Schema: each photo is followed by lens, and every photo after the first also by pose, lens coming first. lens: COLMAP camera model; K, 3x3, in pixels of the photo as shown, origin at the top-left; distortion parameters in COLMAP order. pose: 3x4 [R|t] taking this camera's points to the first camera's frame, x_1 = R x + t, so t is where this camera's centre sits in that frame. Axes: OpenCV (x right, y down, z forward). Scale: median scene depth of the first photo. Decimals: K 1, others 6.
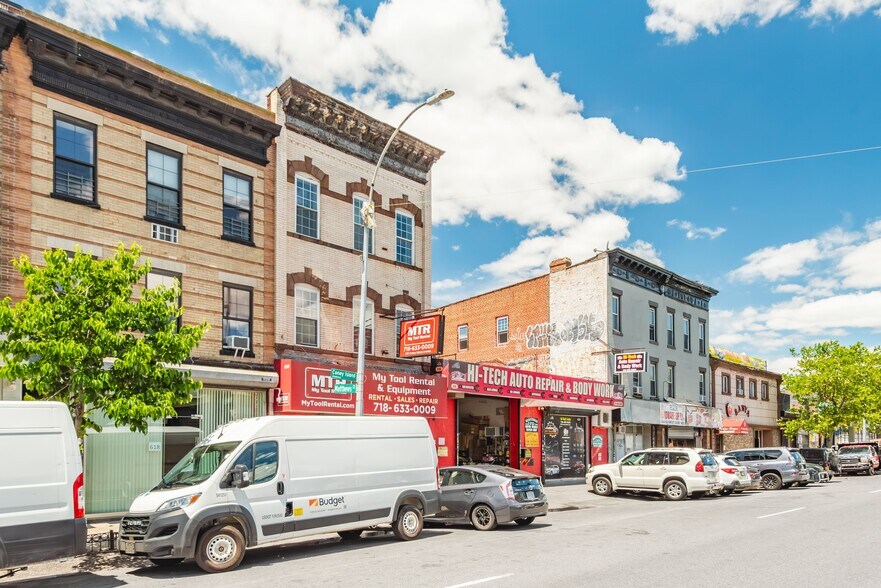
lens RADIAL K [[617.8, 0, 482.0], [0, 617.8, 379.1], [0, 0, 1]] dist [0.006853, 0.002940]
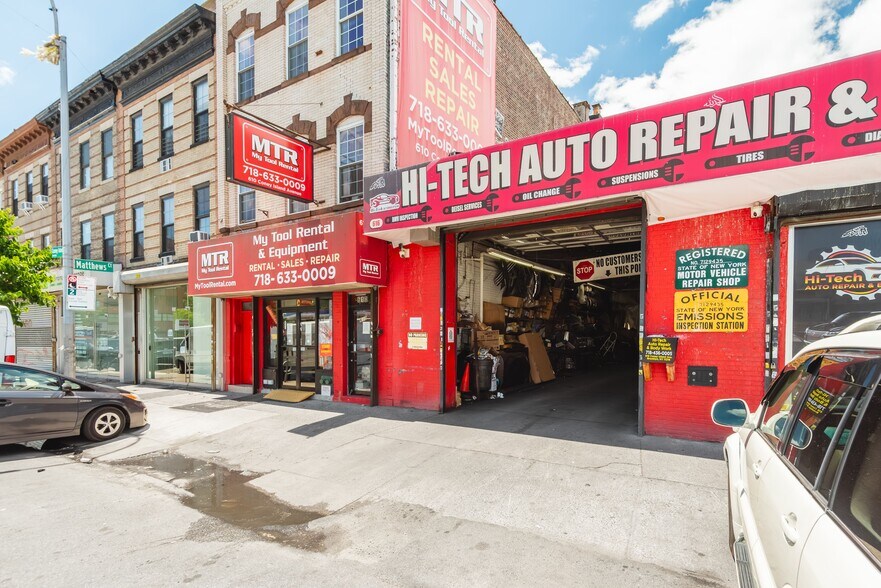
lens RADIAL K [[453.2, 0, 444.6], [0, 453.2, 336.0], [0, 0, 1]] dist [0.026253, -0.018239]
pose [[0.179253, -0.005107, -0.983790, 0.388084], [0.101640, 0.994732, 0.013356, 0.120115], [0.978538, -0.102387, 0.178828, 1.043515]]
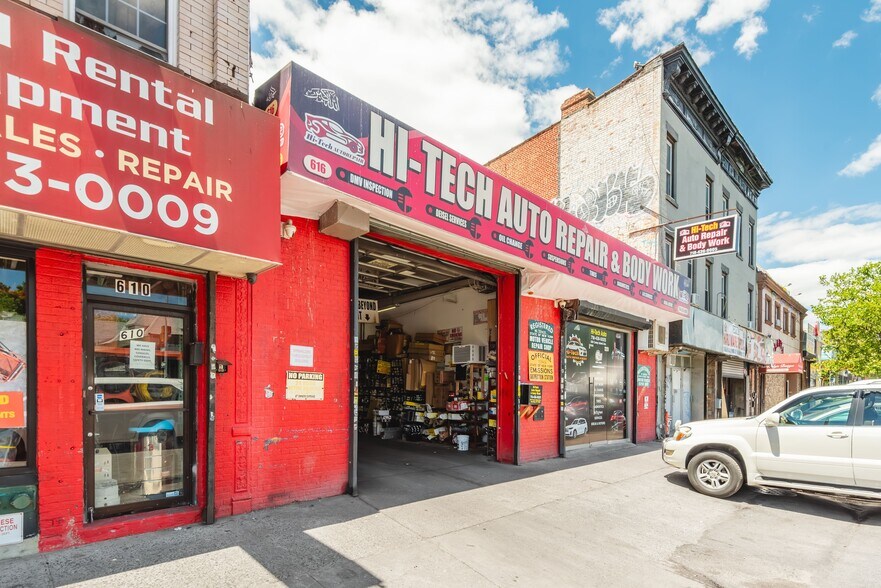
lens RADIAL K [[463.5, 0, 457.9], [0, 463.5, 389.1], [0, 0, 1]] dist [0.020806, -0.015045]
pose [[0.999780, -0.005374, -0.020286, 0.028902], [0.007219, 0.995736, 0.091968, 0.105005], [0.019705, -0.092095, 0.995555, 0.820714]]
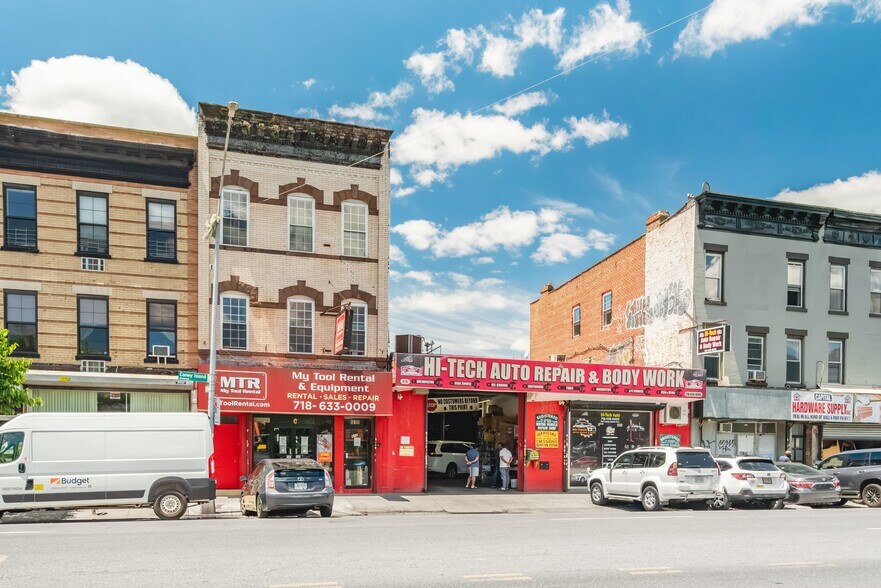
lens RADIAL K [[789.6, 0, 487.0], [0, 789.6, 396.6], [0, 0, 1]] dist [0.004053, -0.001332]
pose [[0.885653, -0.030845, -0.463322, 0.662692], [0.043841, 0.998889, 0.017304, 0.020750], [0.462274, -0.035638, 0.886021, -0.006274]]
